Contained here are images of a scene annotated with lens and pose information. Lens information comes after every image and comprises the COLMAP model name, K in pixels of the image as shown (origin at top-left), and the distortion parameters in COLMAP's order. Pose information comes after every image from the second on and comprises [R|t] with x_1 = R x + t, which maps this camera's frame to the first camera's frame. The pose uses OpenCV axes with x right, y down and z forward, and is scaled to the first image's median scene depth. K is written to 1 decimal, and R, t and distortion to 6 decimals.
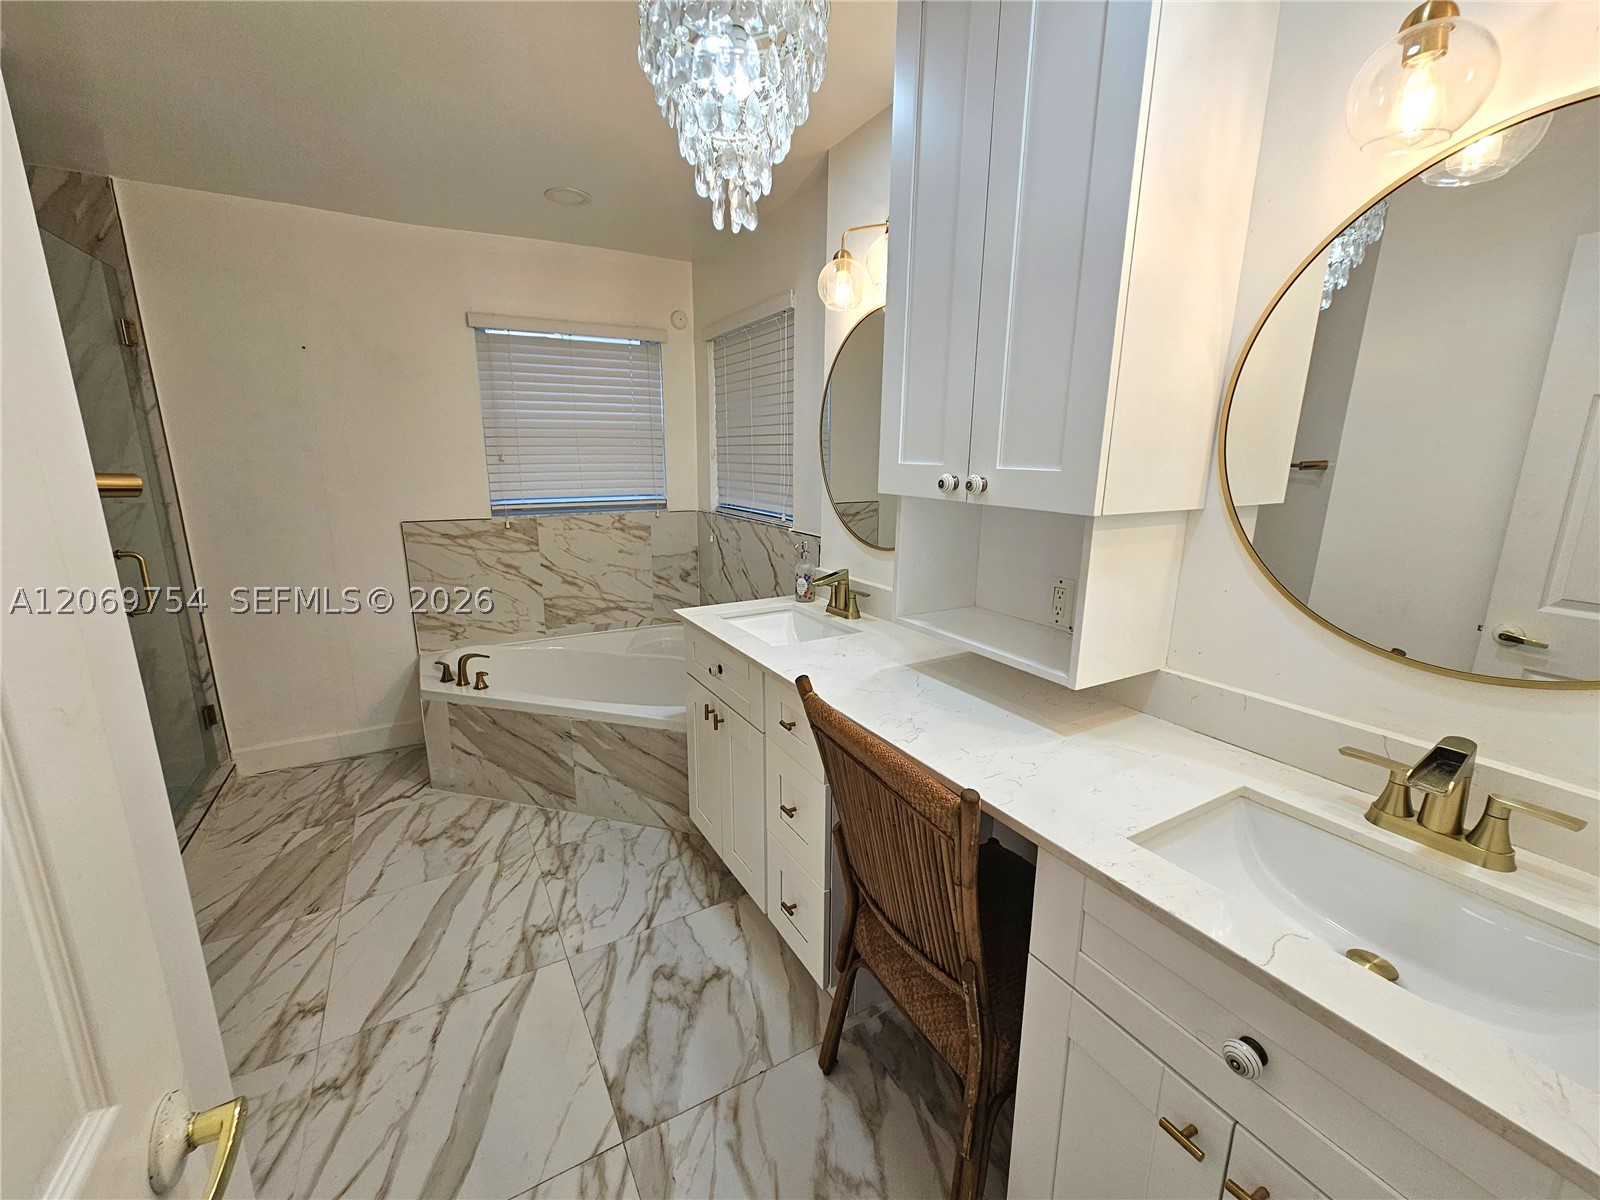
lens RADIAL K [[653.5, 0, 784.2], [0, 653.5, 603.0], [0, 0, 1]] dist [0.001522, -0.001182]
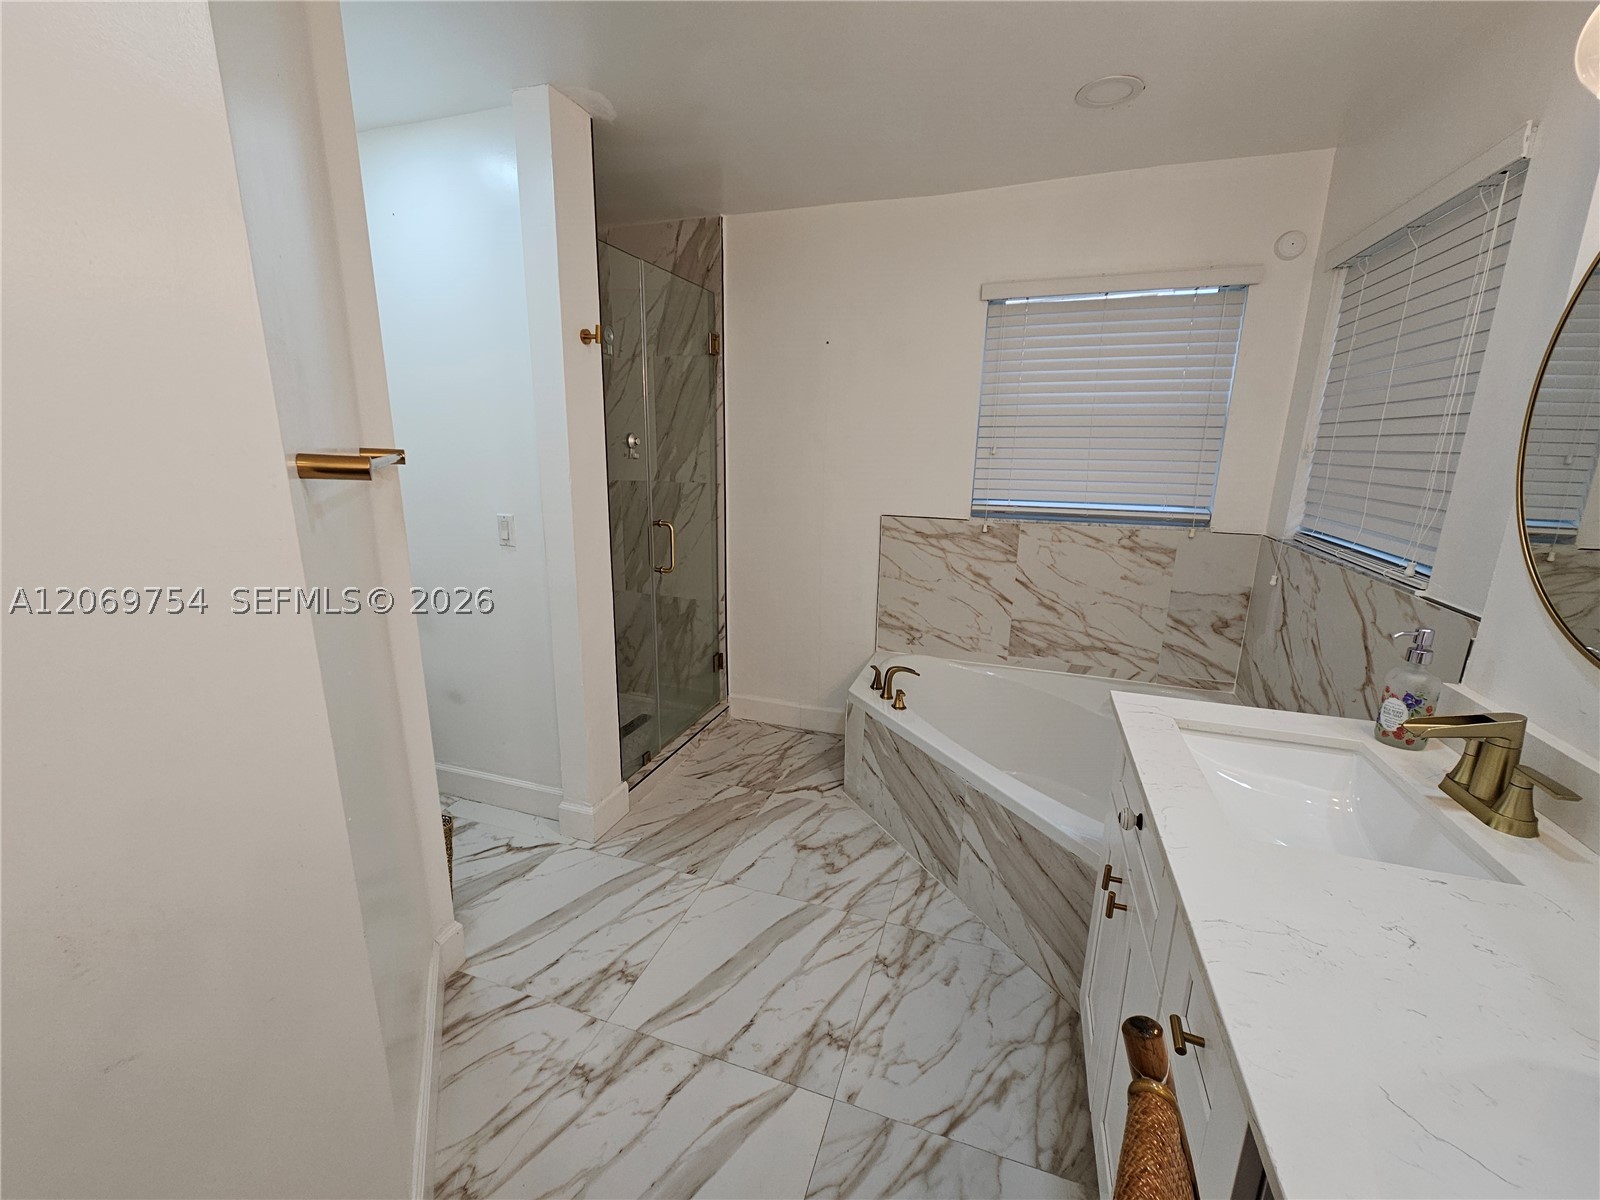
lens RADIAL K [[653.5, 0, 785.5], [0, 653.5, 600.6], [0, 0, 1]] dist [0.001522, -0.001182]
pose [[0.661304, 0.181903, -0.727728, 0.057449], [-0.178580, 0.980436, 0.082790, -0.059118], [0.728551, 0.075208, 0.680850, 0.263611]]
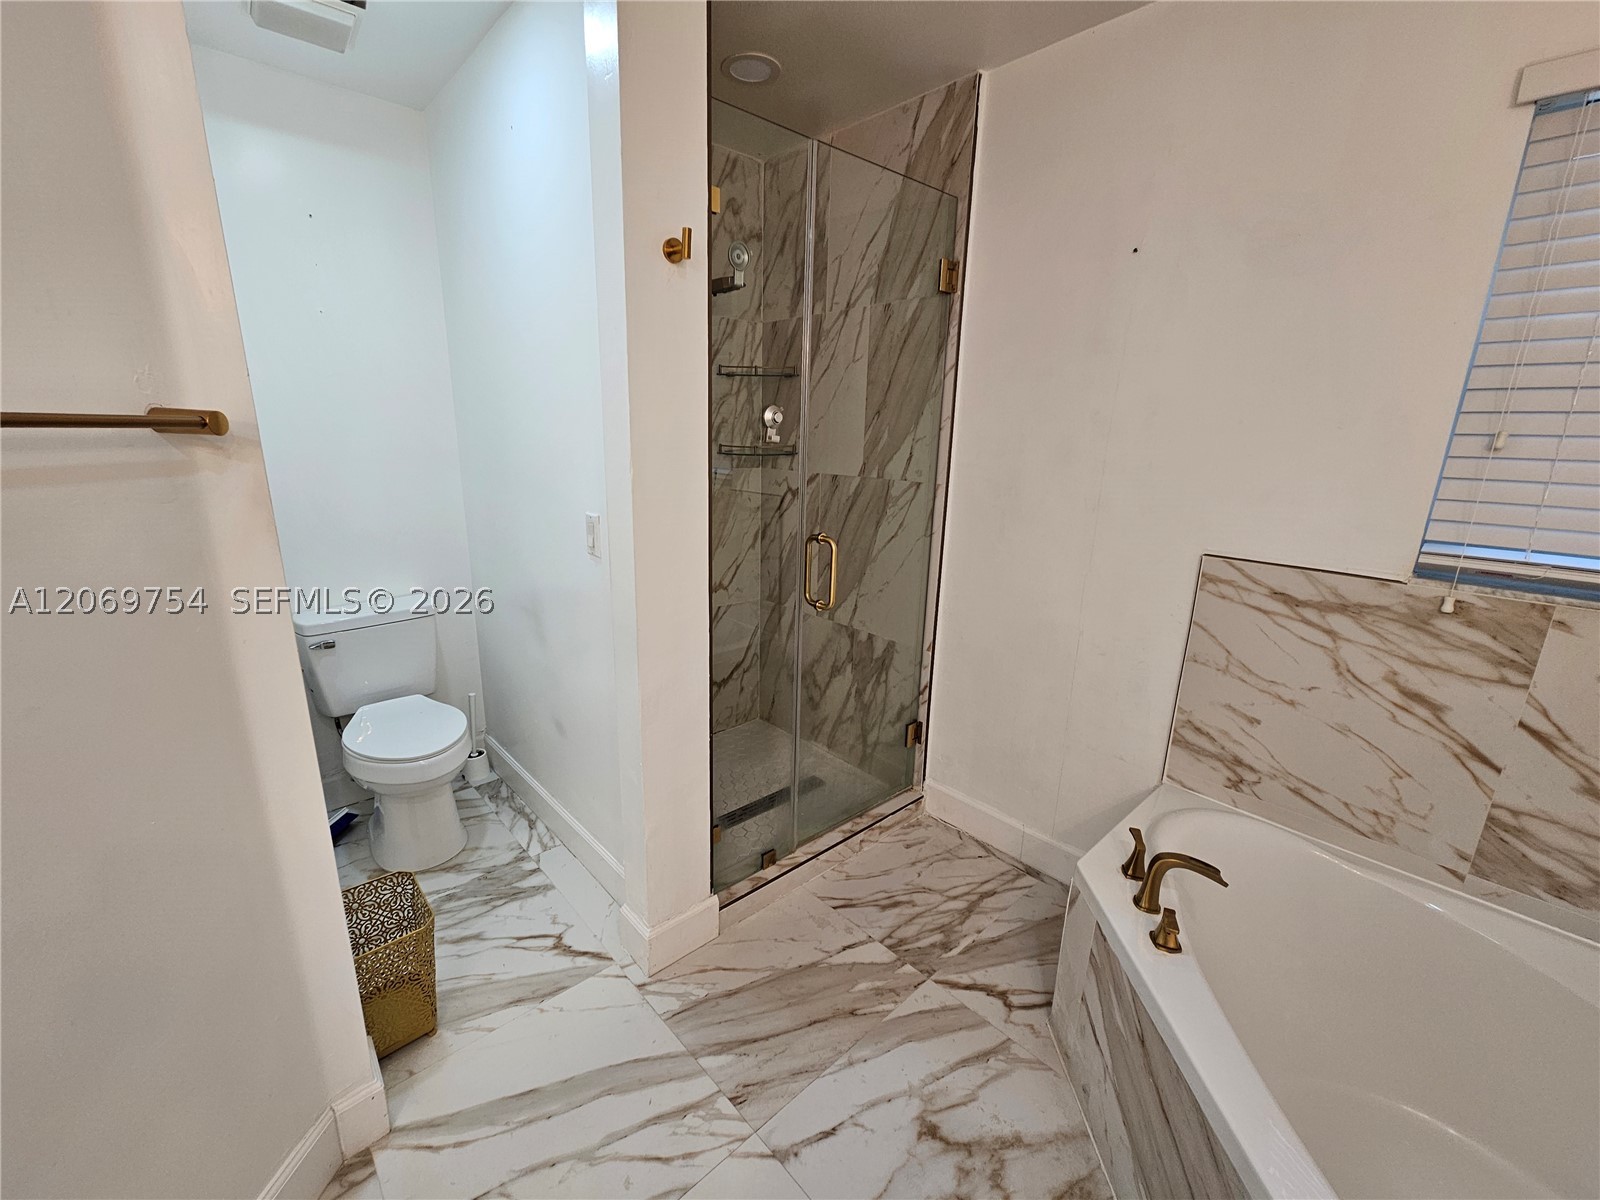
lens RADIAL K [[653.5, 0, 786.3], [0, 653.5, 599.9], [0, 0, 1]] dist [0.001522, -0.001182]
pose [[0.225609, 0.248627, -0.941958, -0.152824], [-0.239713, 0.951327, 0.193686, -0.120134], [0.944266, 0.182102, 0.274227, 0.576930]]
